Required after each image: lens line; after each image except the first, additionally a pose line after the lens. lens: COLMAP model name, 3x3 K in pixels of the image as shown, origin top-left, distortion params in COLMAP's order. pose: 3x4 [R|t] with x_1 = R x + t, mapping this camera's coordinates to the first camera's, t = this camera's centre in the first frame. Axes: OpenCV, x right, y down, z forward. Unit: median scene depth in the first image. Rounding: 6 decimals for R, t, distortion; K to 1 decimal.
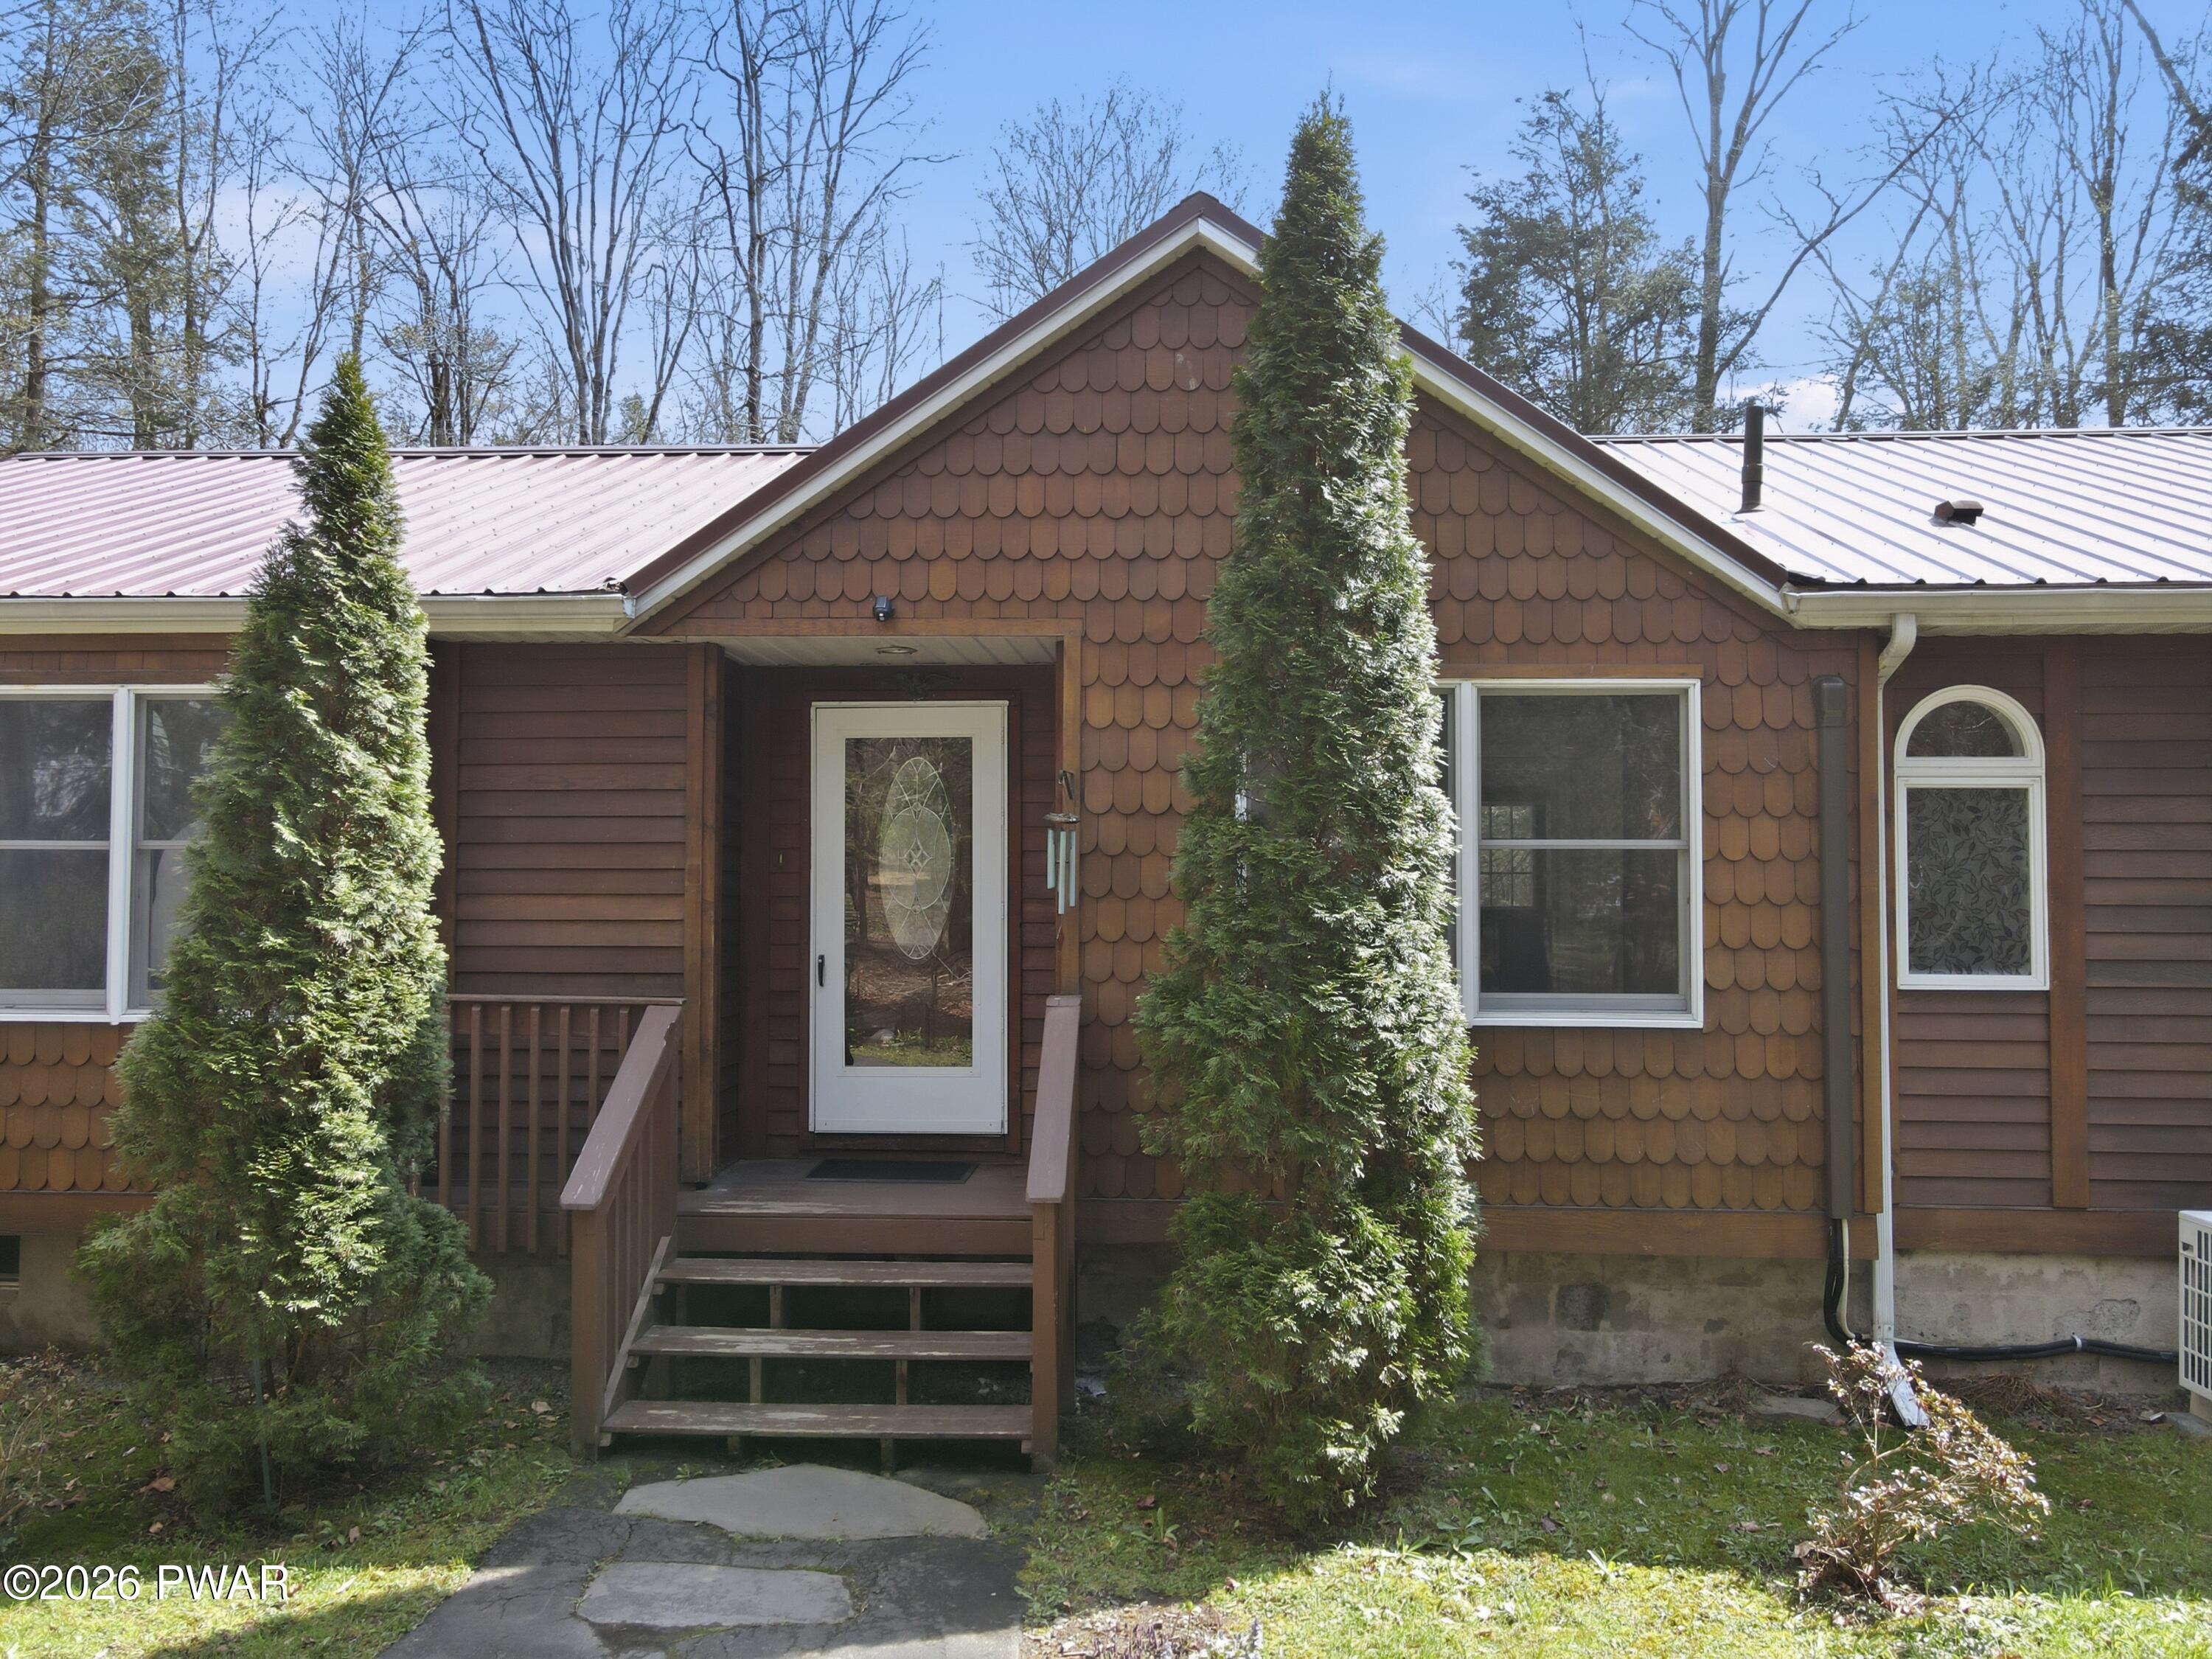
lens RADIAL K [[1588.6, 0, 1103.1], [0, 1588.6, 795.5], [0, 0, 1]] dist [0.040685, 0.000265]
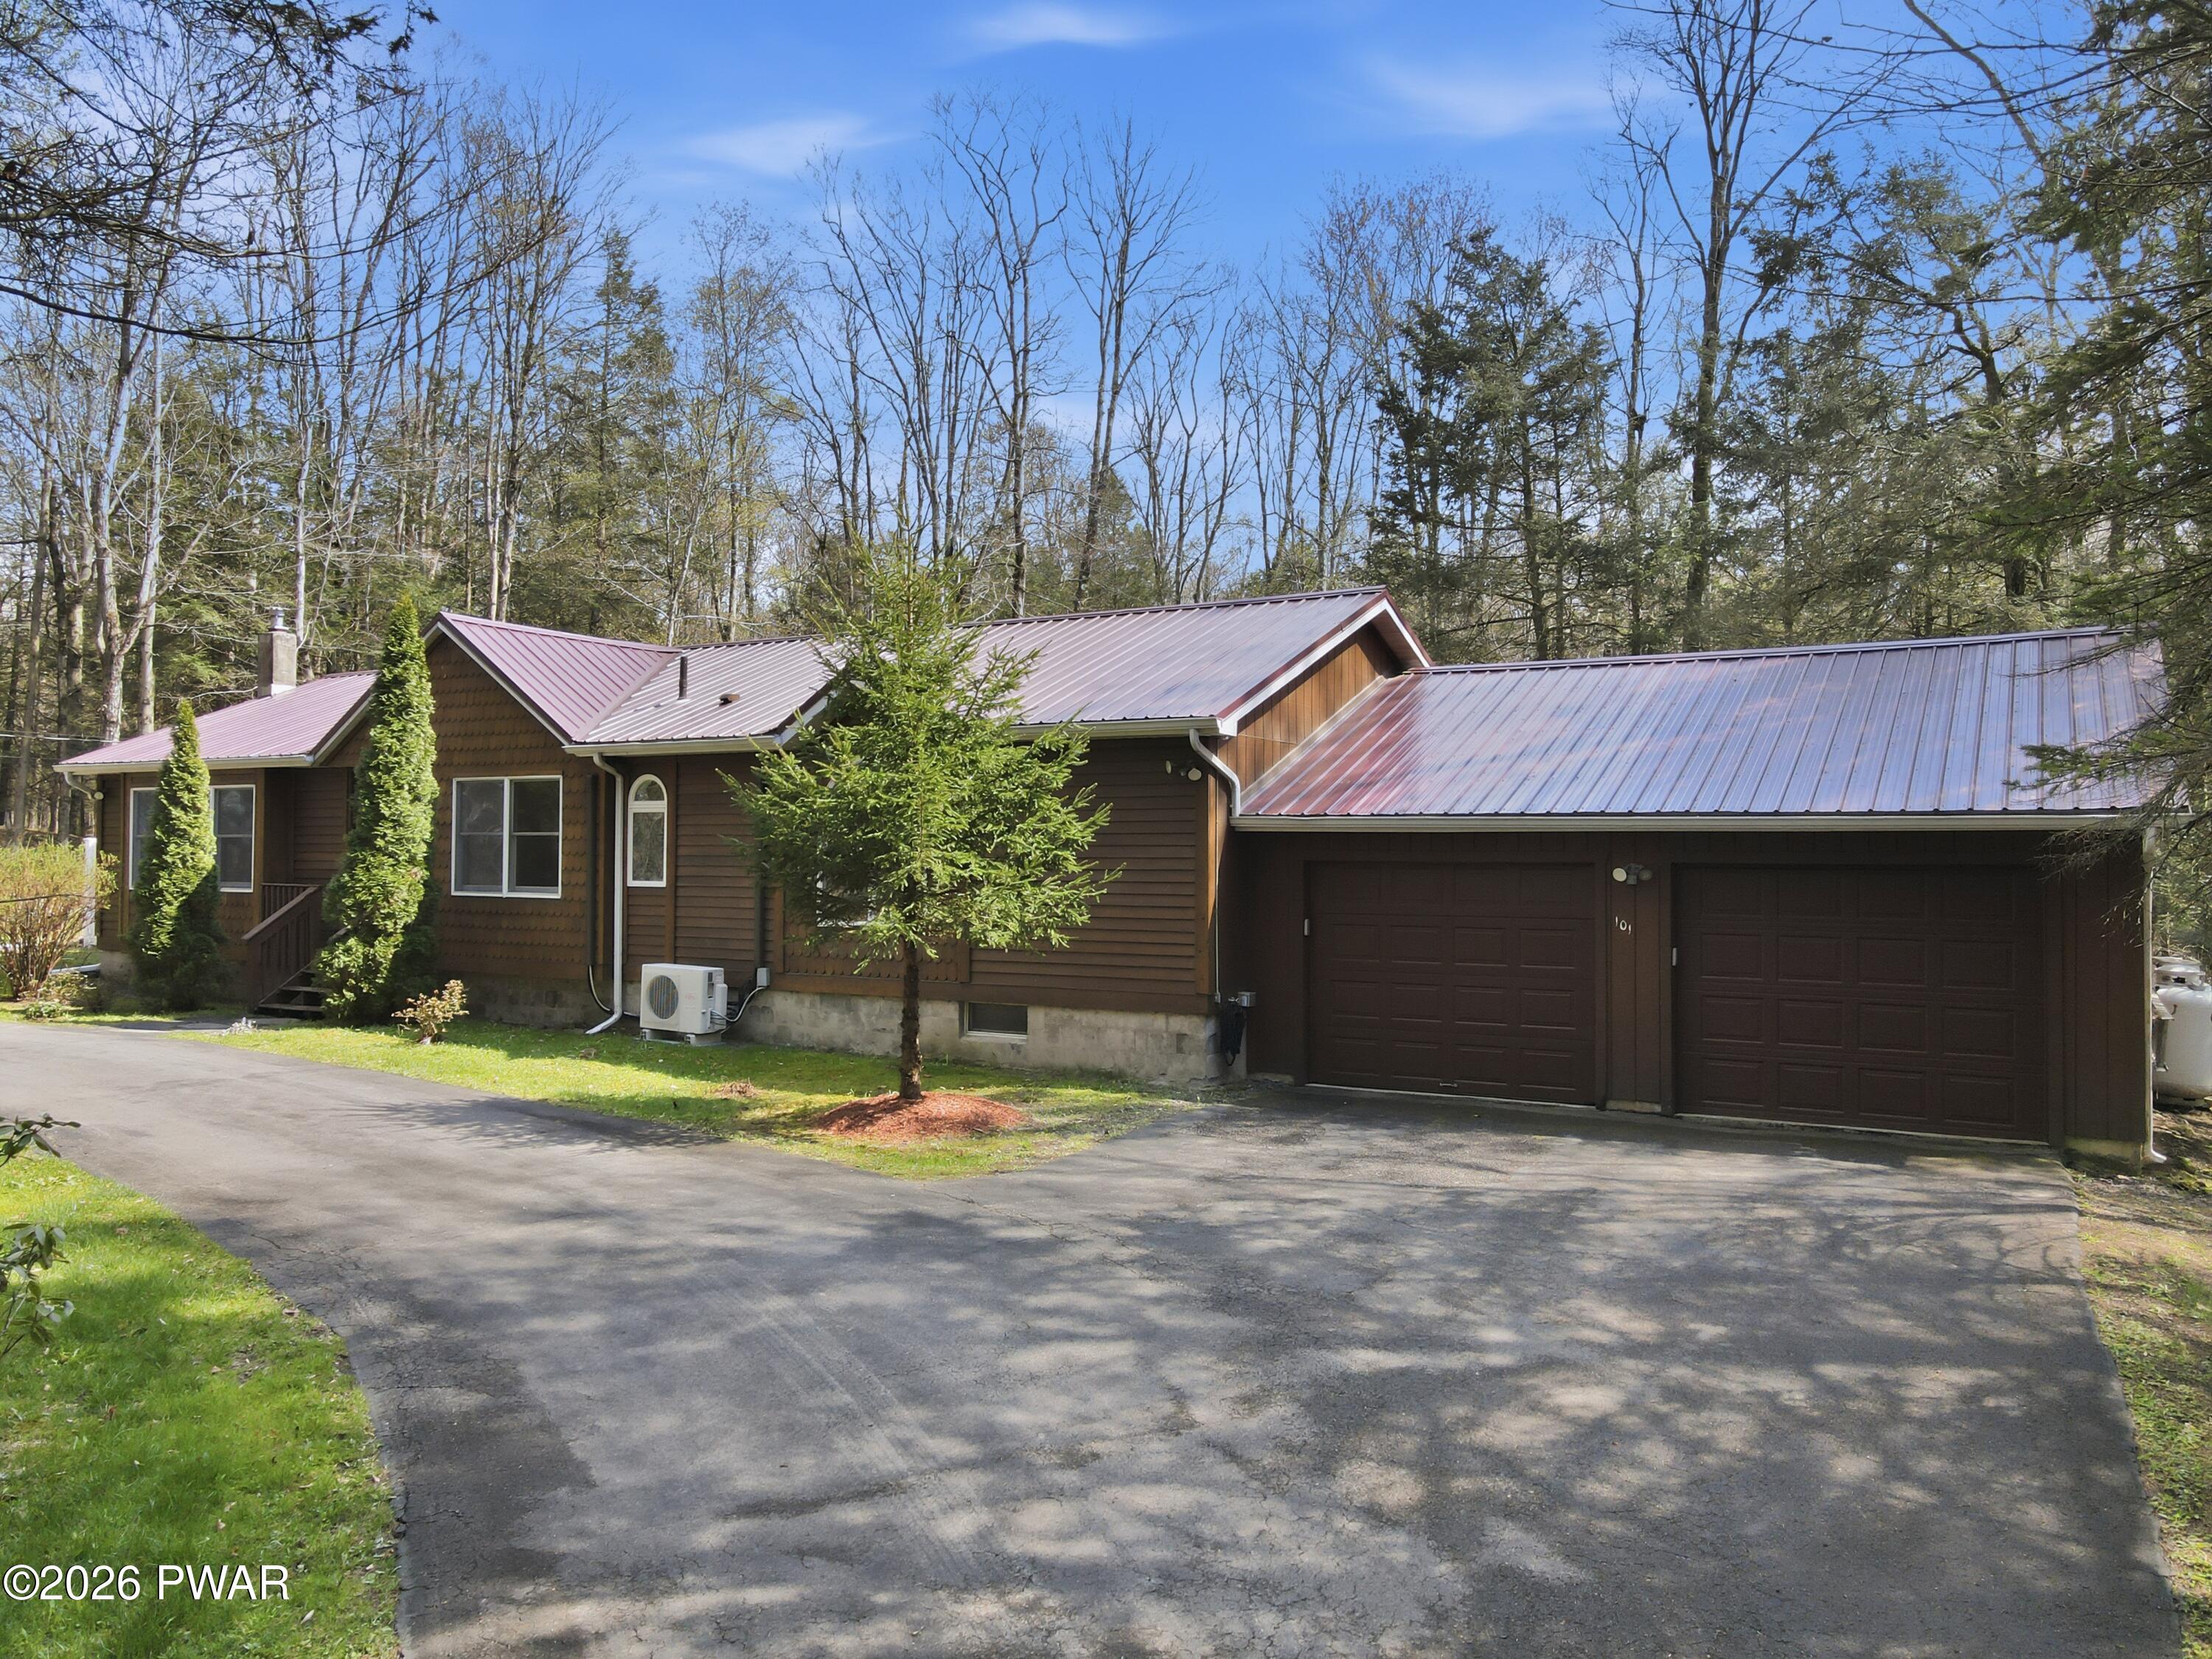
lens RADIAL K [[1588.6, 0, 1103.1], [0, 1588.6, 795.5], [0, 0, 1]] dist [0.040685, 0.000265]
pose [[0.891367, -0.014547, -0.453049, 3.165231], [0.018123, 0.999829, 0.003554, -0.038526], [0.452920, -0.011379, 0.891478, -1.371270]]
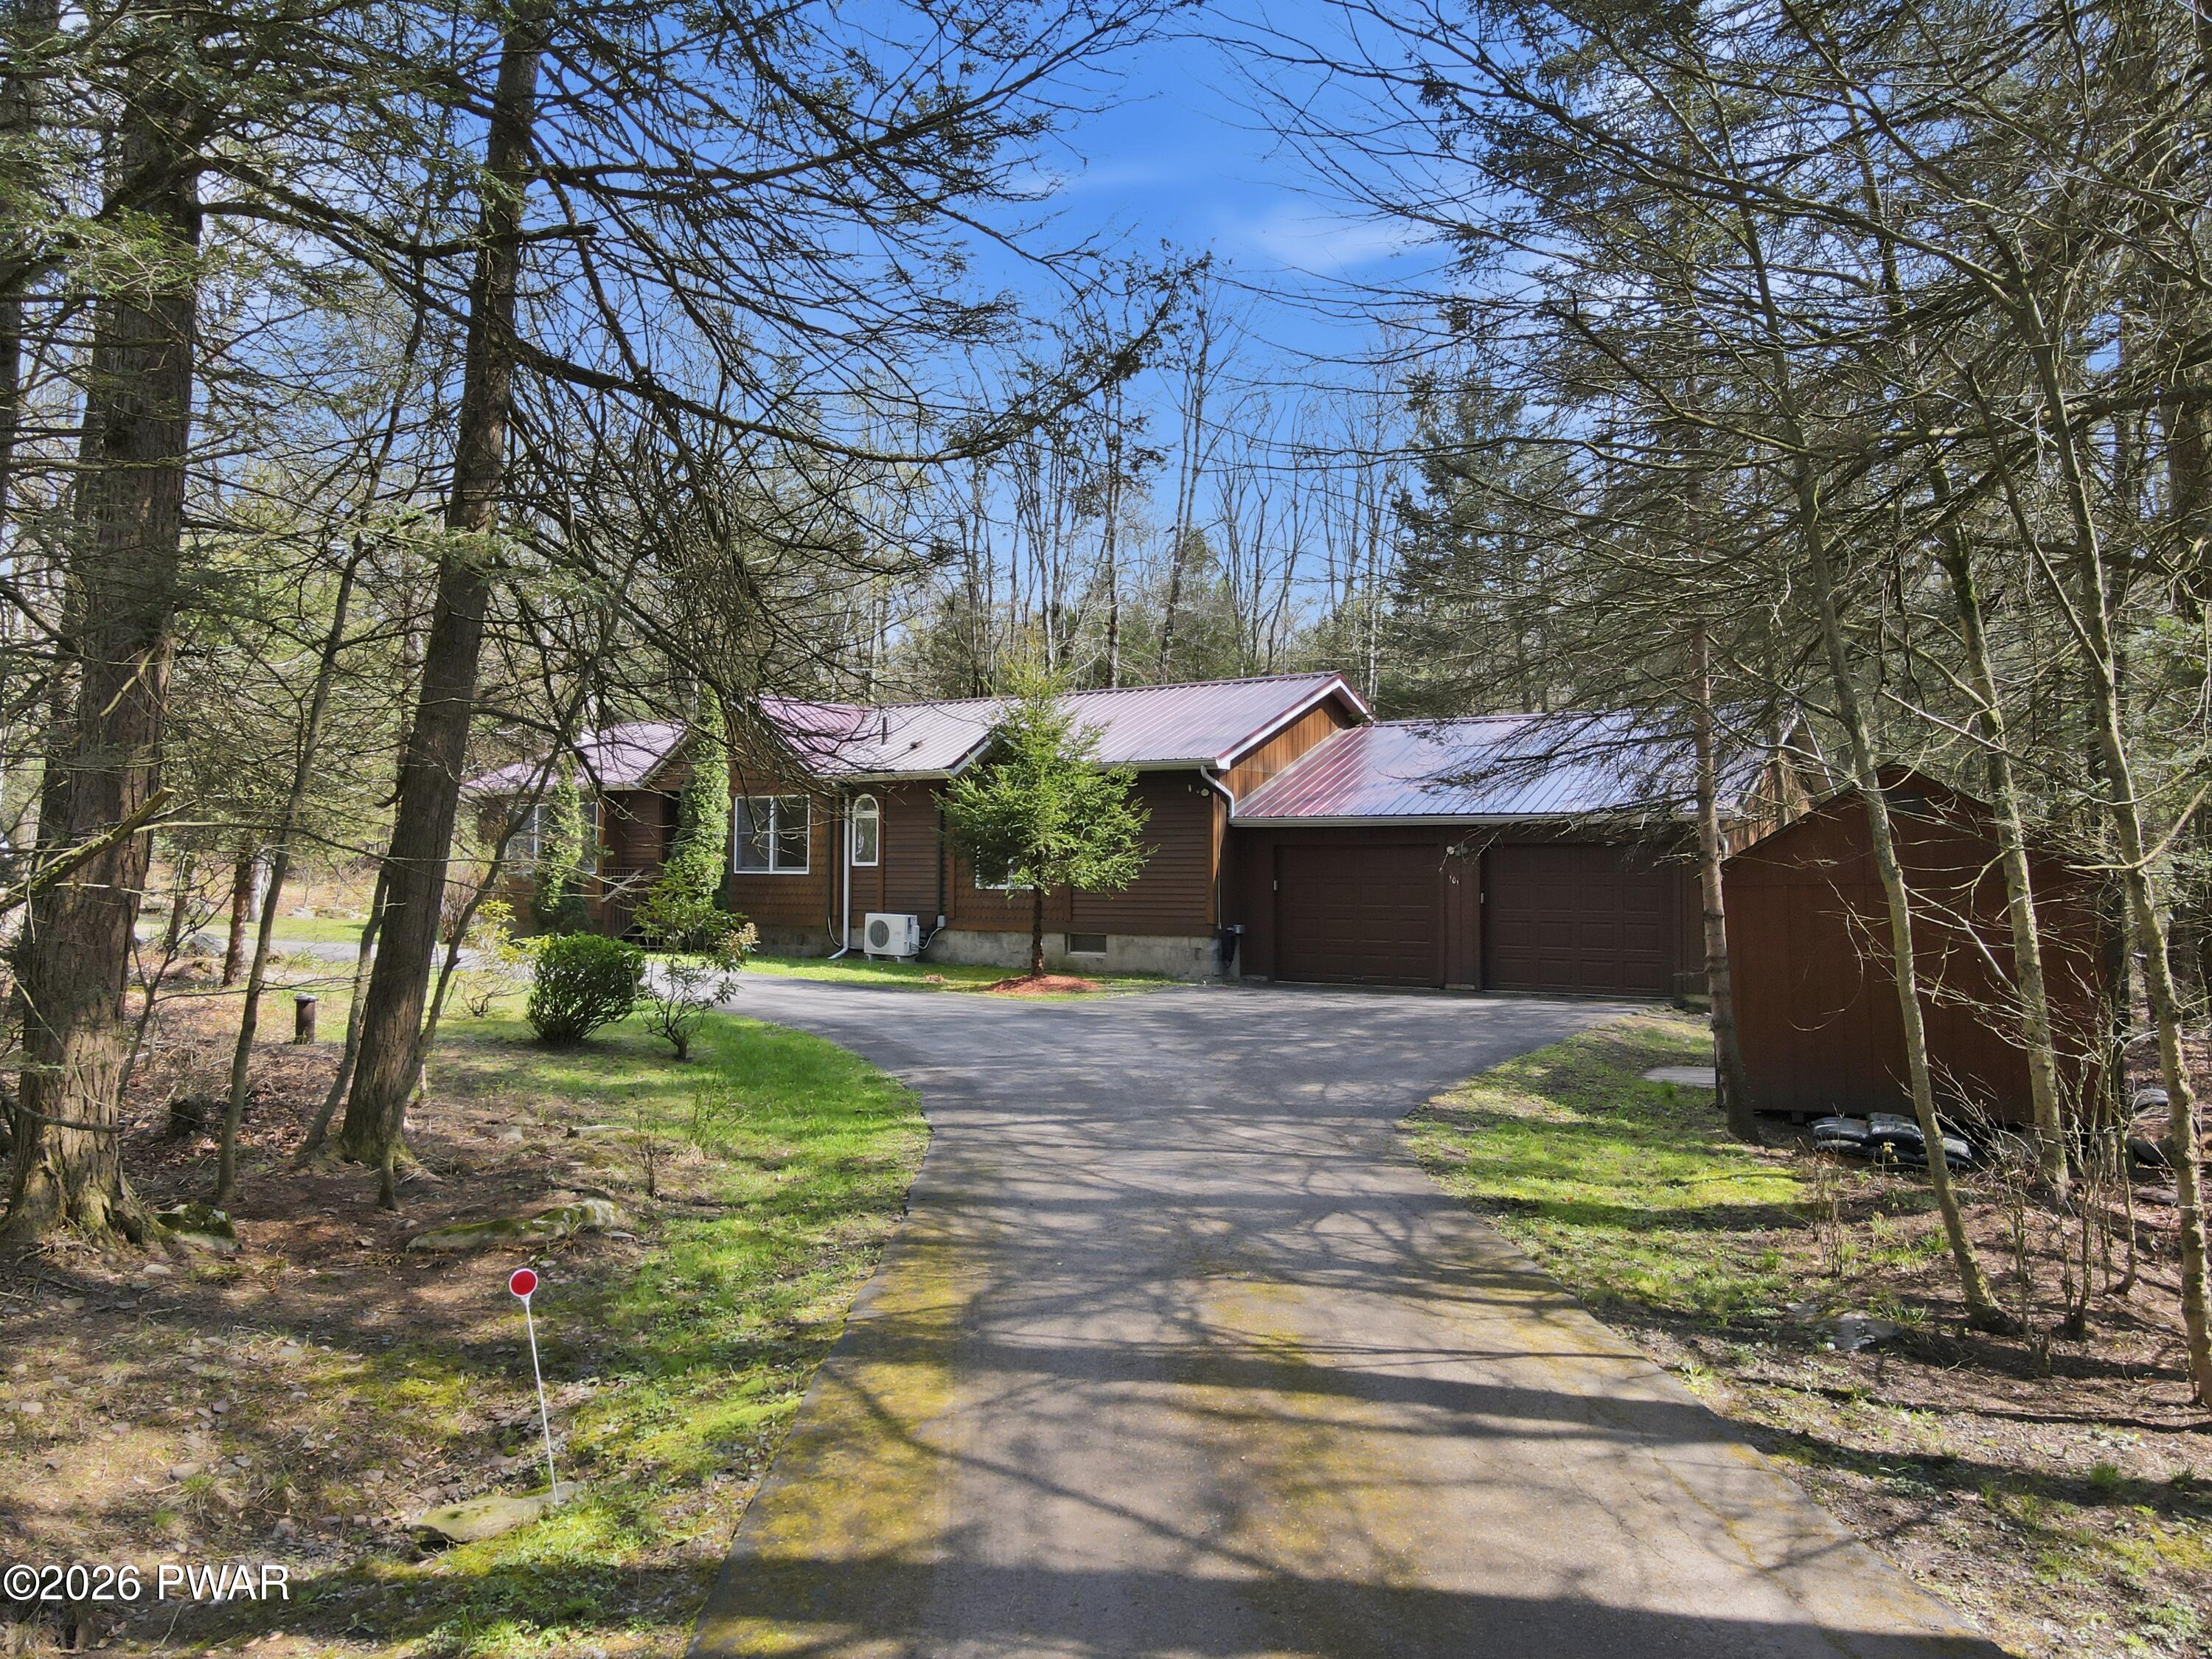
lens RADIAL K [[1588.6, 0, 1103.1], [0, 1588.6, 795.5], [0, 0, 1]] dist [0.040685, 0.000265]
pose [[0.859757, -0.023211, -0.510175, 4.158143], [0.018879, 0.999728, -0.013669, 0.004474], [0.510353, 0.002121, 0.859962, -2.959283]]
